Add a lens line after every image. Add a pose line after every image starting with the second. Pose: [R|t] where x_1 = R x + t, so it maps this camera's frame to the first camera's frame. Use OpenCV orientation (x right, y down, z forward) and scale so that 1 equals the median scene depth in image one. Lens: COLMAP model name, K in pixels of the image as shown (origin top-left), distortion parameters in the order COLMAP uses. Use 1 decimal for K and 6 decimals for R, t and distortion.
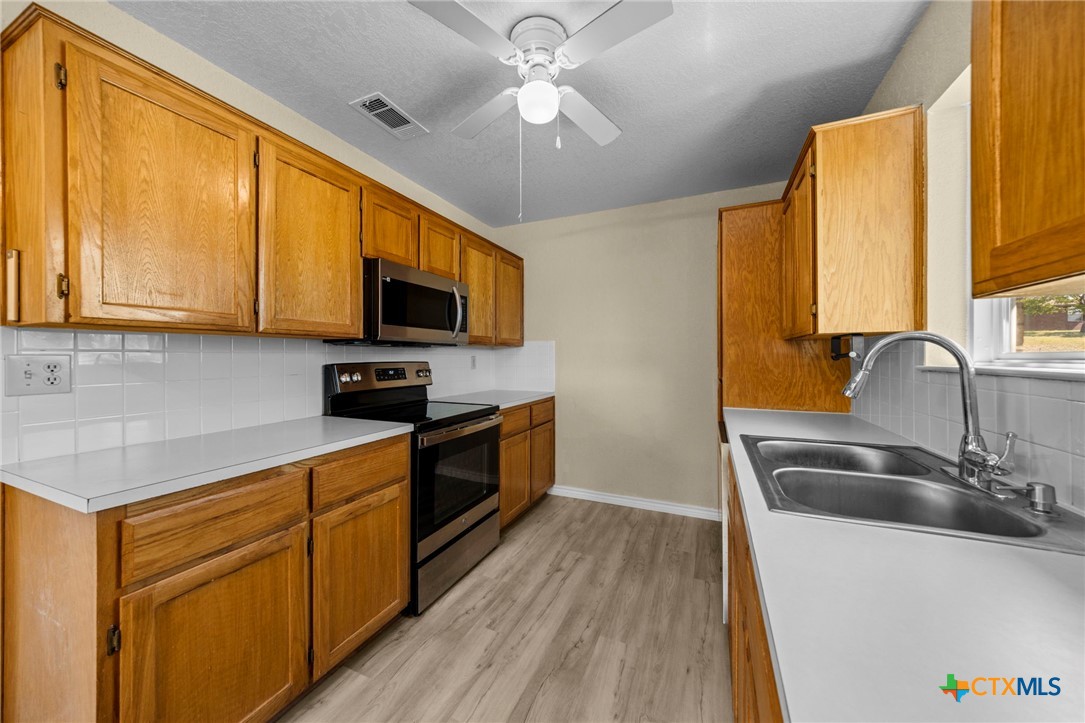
lens RADIAL K [[376.5, 0, 541.6], [0, 376.5, 359.3], [0, 0, 1]] dist [0.000529, -0.000186]
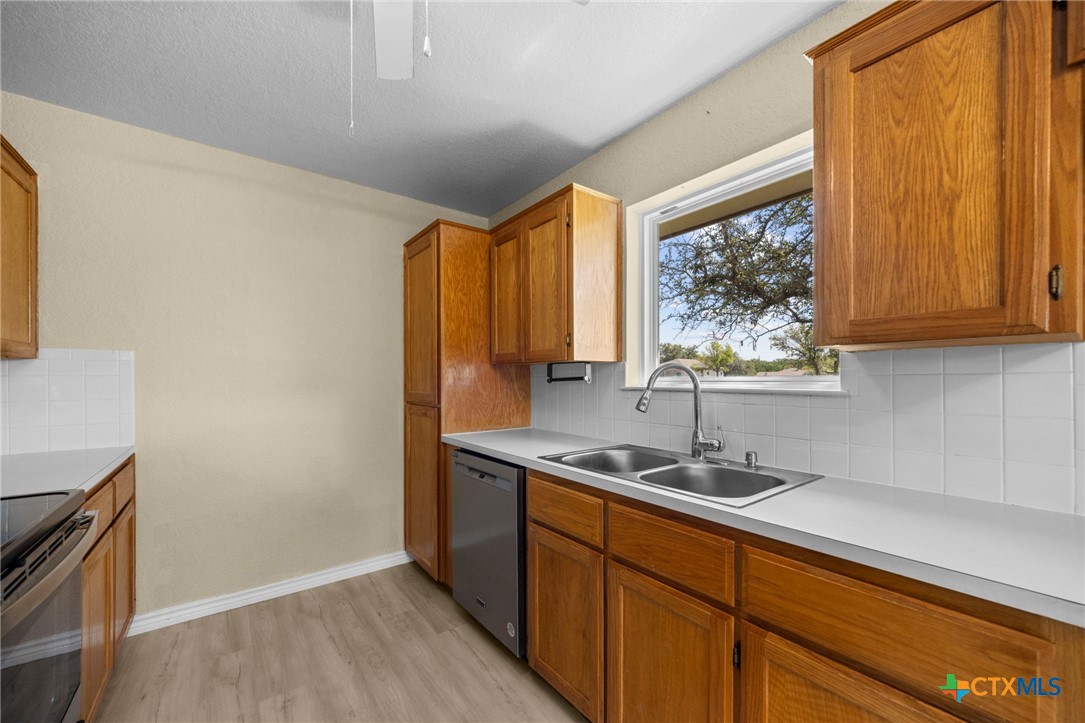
lens RADIAL K [[415.1, 0, 536.4], [0, 415.1, 380.4], [0, 0, 1]] dist [-0.000169, -0.000278]
pose [[0.501223, -0.003276, 0.865312, -0.347232], [0.007968, 0.999968, -0.000829, -0.004781], [-0.865281, 0.007311, 0.501233, 0.351662]]
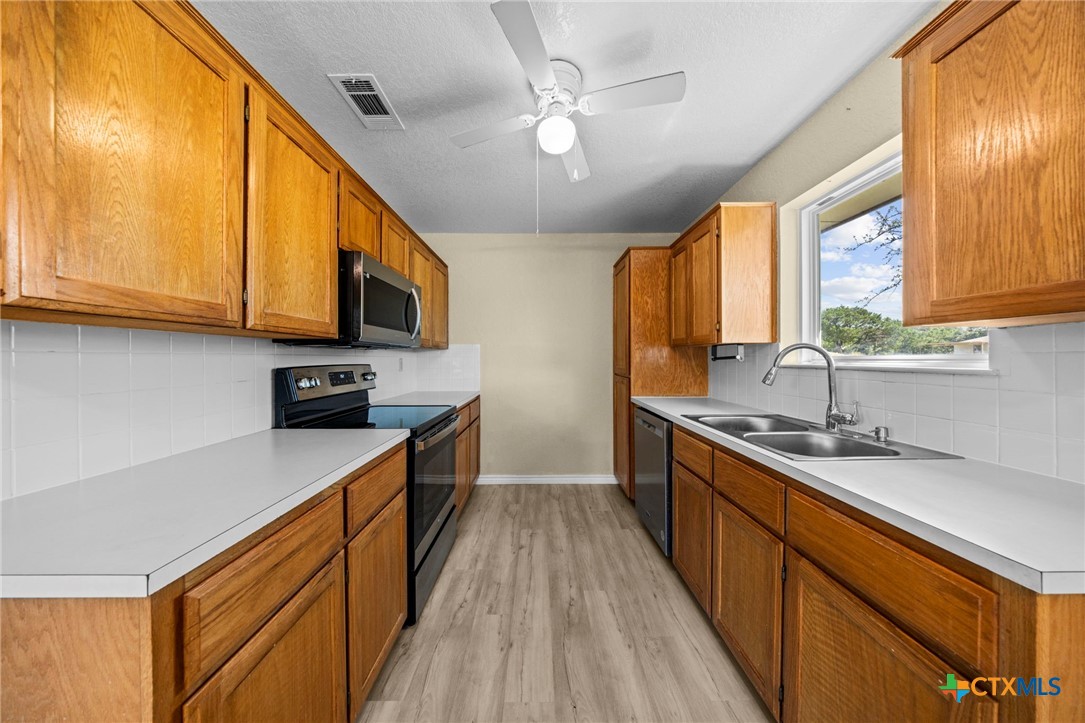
lens RADIAL K [[329.8, 0, 542.5], [0, 329.8, 361.5], [0, 0, 1]] dist [-0.005652, 0.000225]
pose [[0.913599, -0.004279, 0.406594, -0.339521], [0.003796, 0.999991, 0.001994, -0.001024], [-0.406599, -0.000279, 0.913607, 0.081369]]
